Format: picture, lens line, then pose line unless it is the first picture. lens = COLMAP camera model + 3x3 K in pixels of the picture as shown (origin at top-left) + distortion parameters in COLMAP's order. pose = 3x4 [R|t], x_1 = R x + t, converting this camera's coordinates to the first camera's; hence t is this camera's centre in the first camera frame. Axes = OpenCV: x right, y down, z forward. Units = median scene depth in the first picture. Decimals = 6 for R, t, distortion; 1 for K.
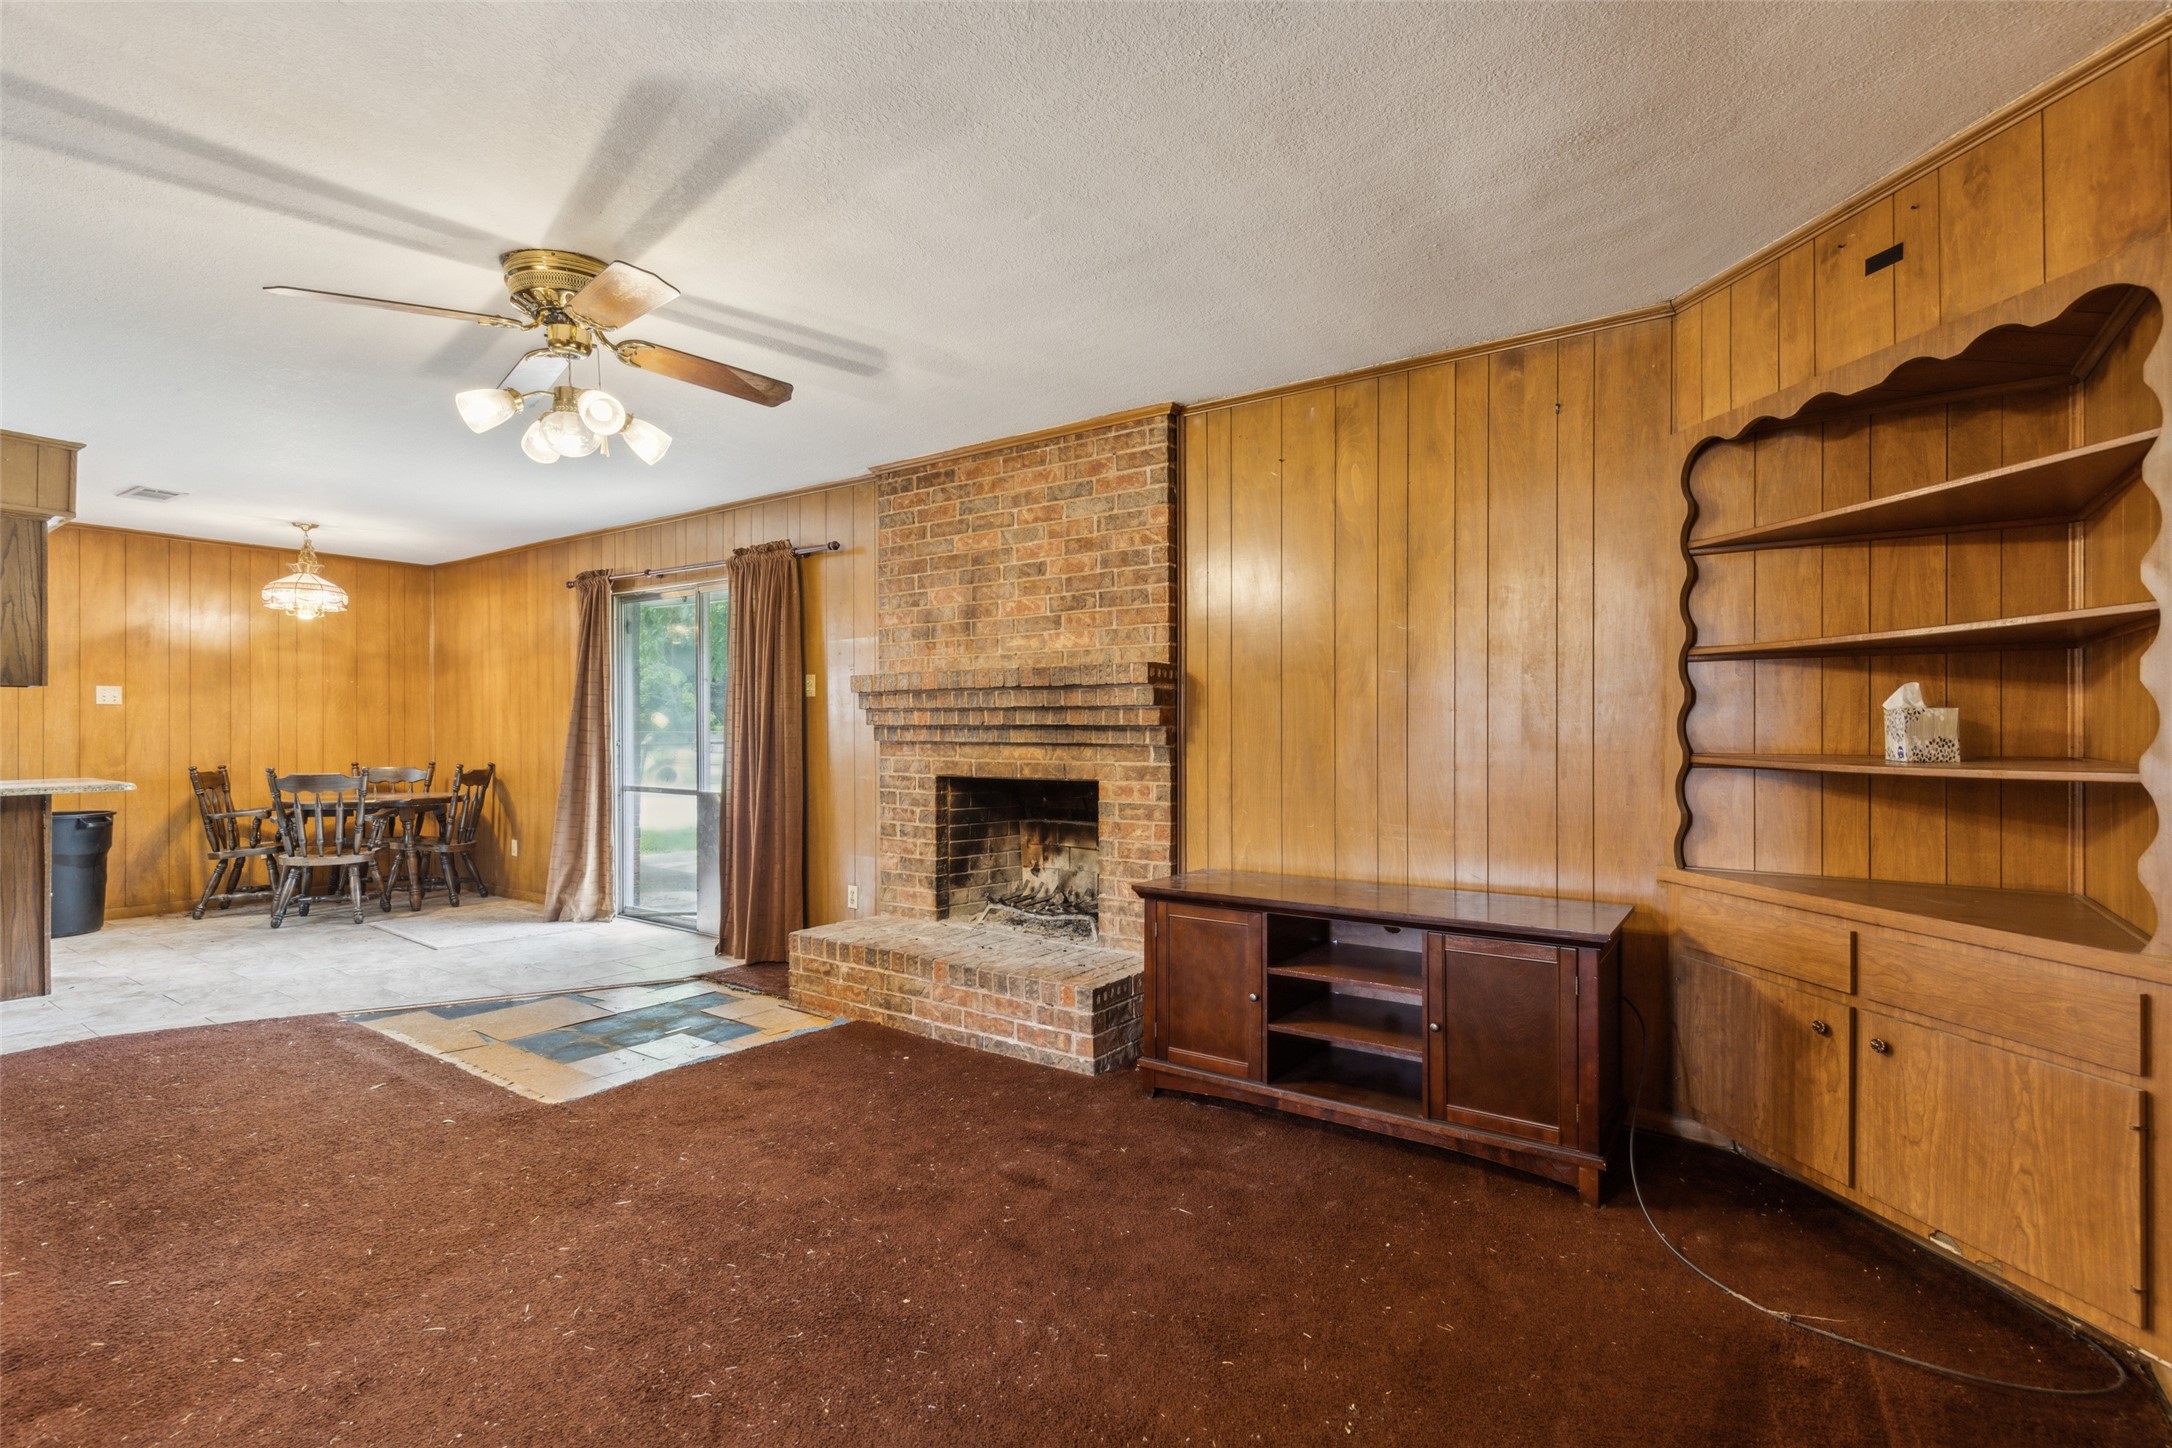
lens RADIAL K [[998.6, 0, 1097.3], [0, 998.6, 723.6], [0, 0, 1]] dist [0.007206, 0.000088]
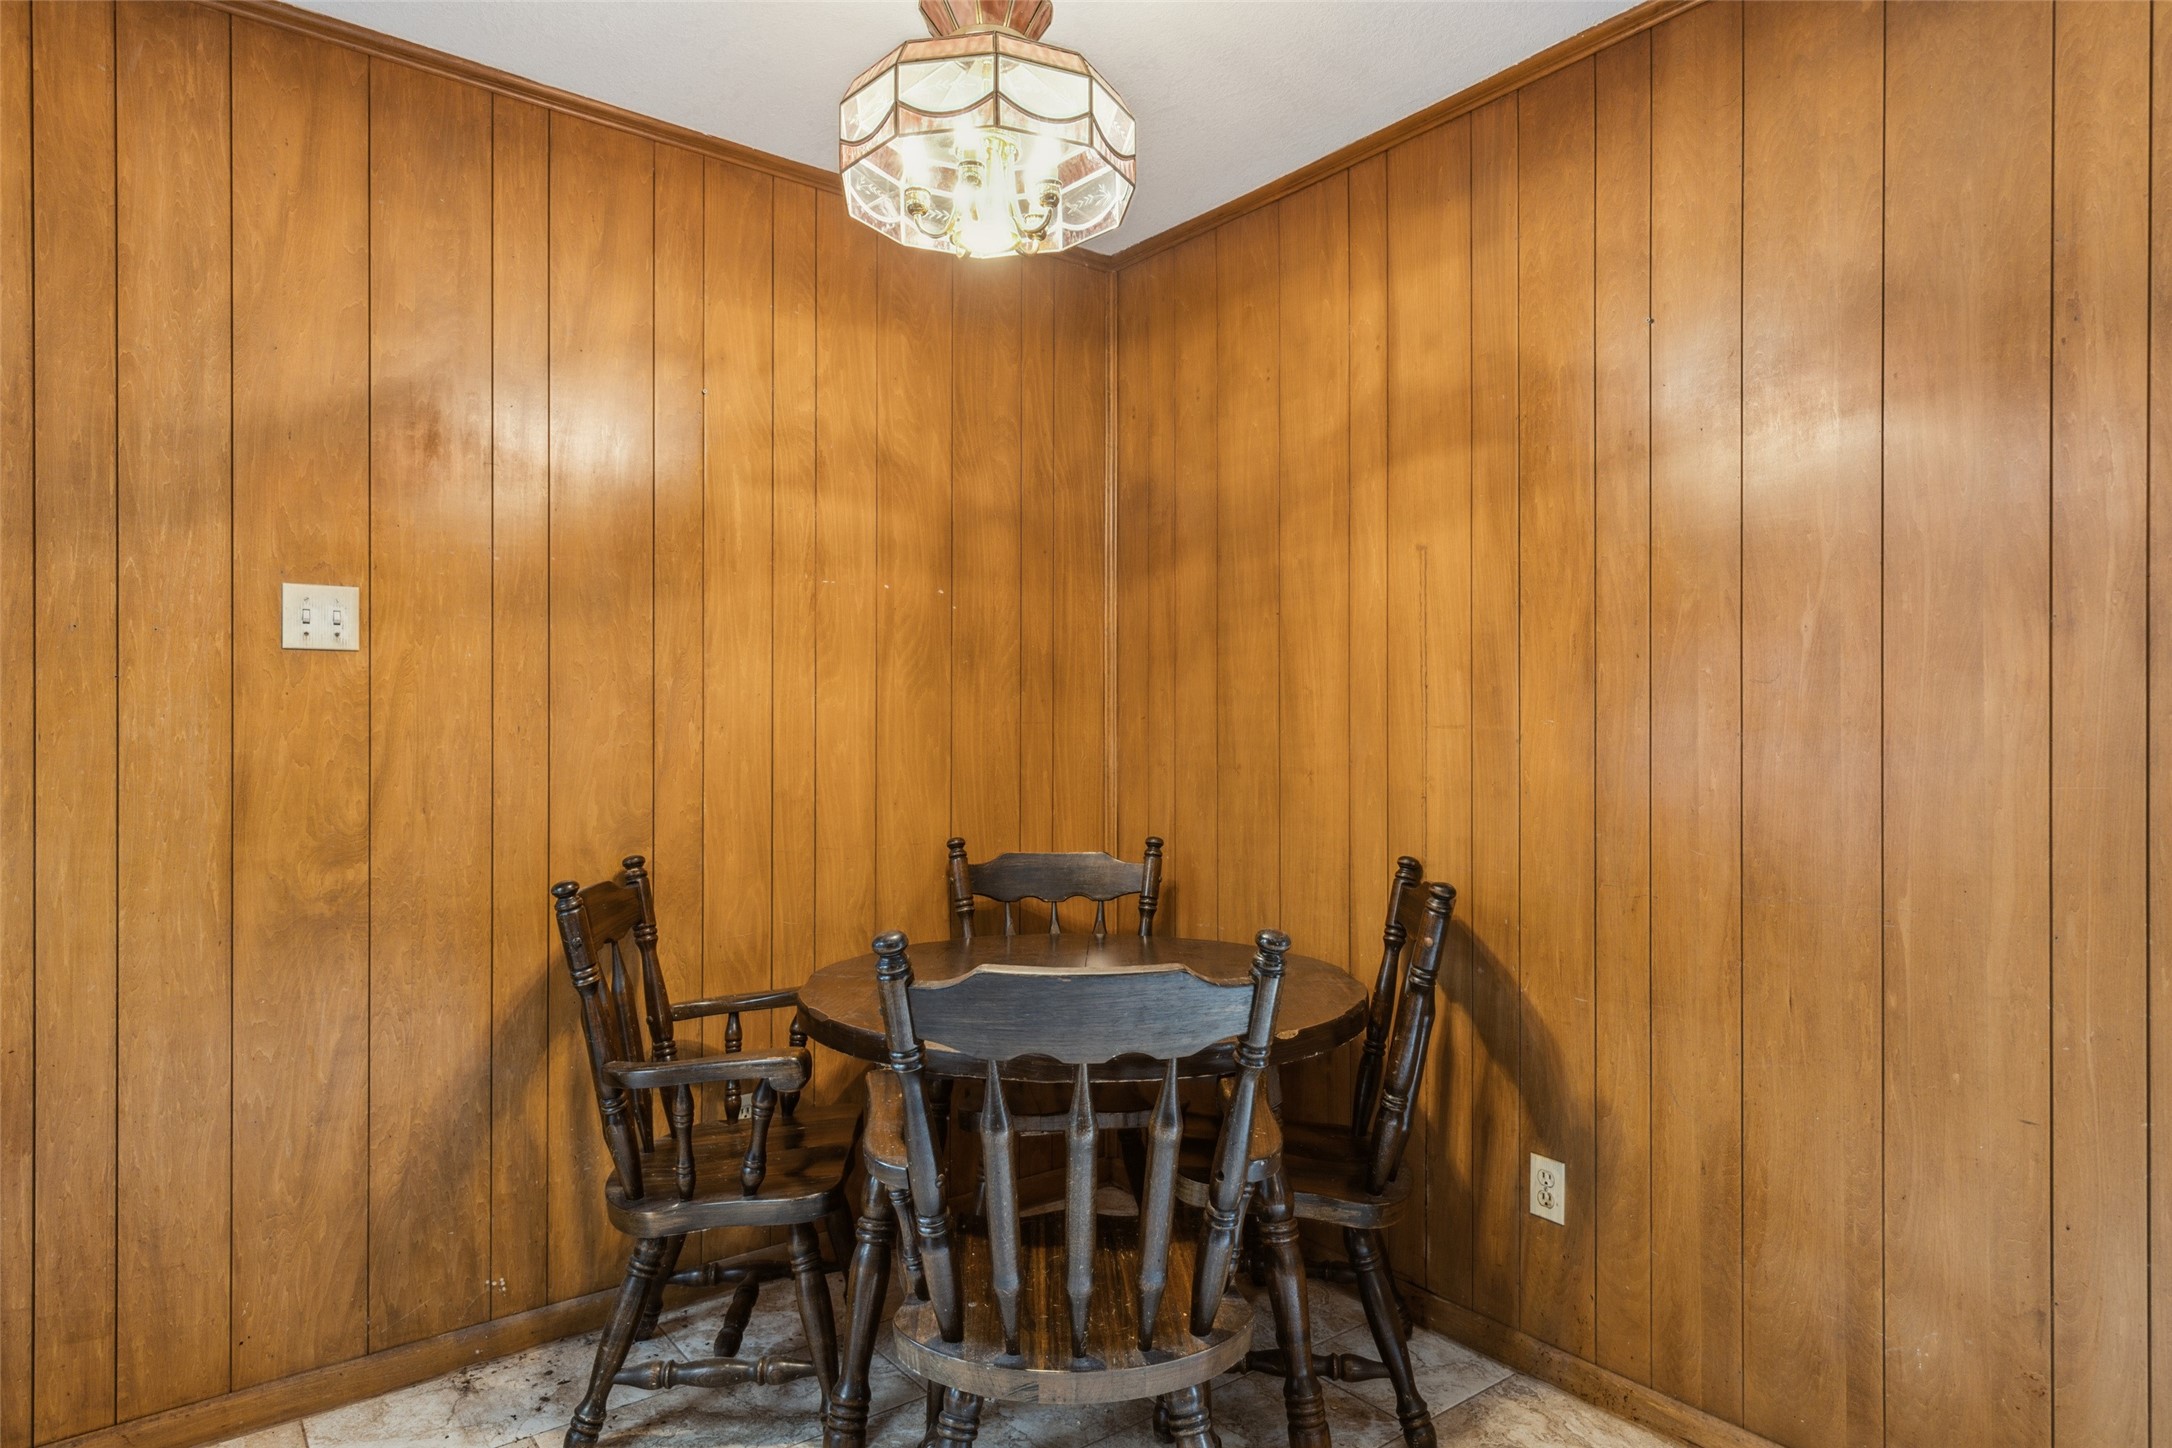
lens RADIAL K [[1248.6, 0, 1089.9], [0, 1248.6, 723.2], [0, 0, 1]] dist [0.014972, -0.003571]
pose [[0.954416, 0.004447, -0.298448, -0.938265], [-0.003226, 0.999984, 0.004583, -0.000866], [0.298463, -0.003411, 0.954415, 1.017481]]
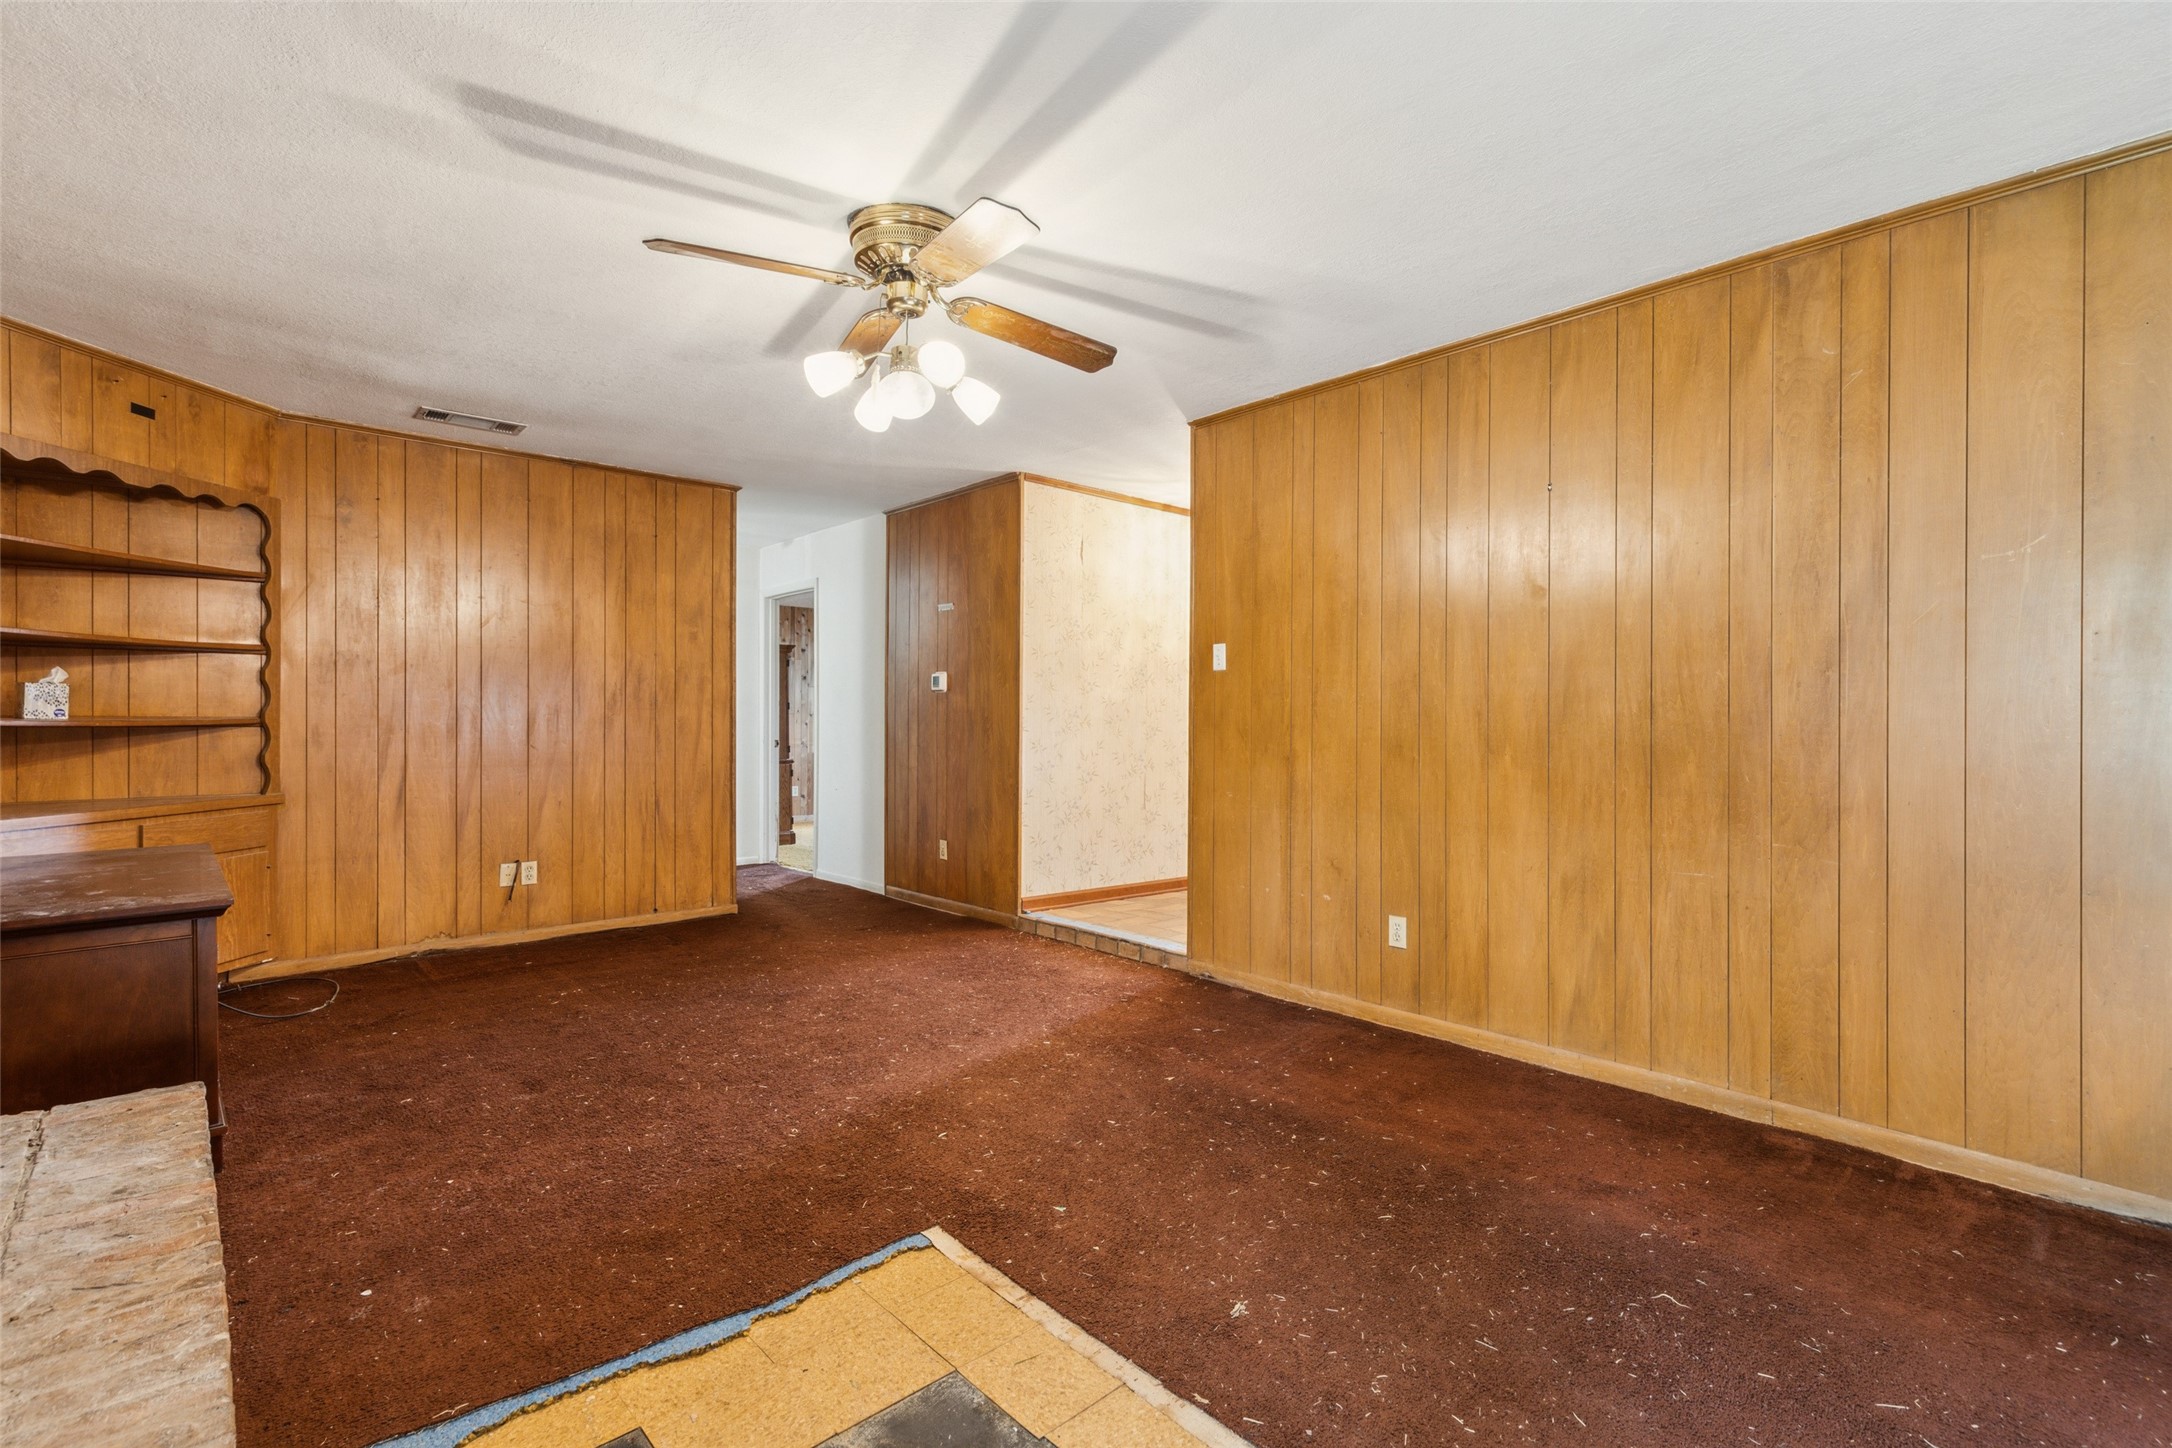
lens RADIAL K [[998.6, 0, 1092.9], [0, 998.6, 718.6], [0, 0, 1]] dist [0.007206, 0.000088]
pose [[-0.976644, -0.006925, 0.214752, -0.562053], [-0.007484, 0.999970, -0.001790, 0.015630], [-0.214734, -0.003355, -0.976667, 1.175959]]
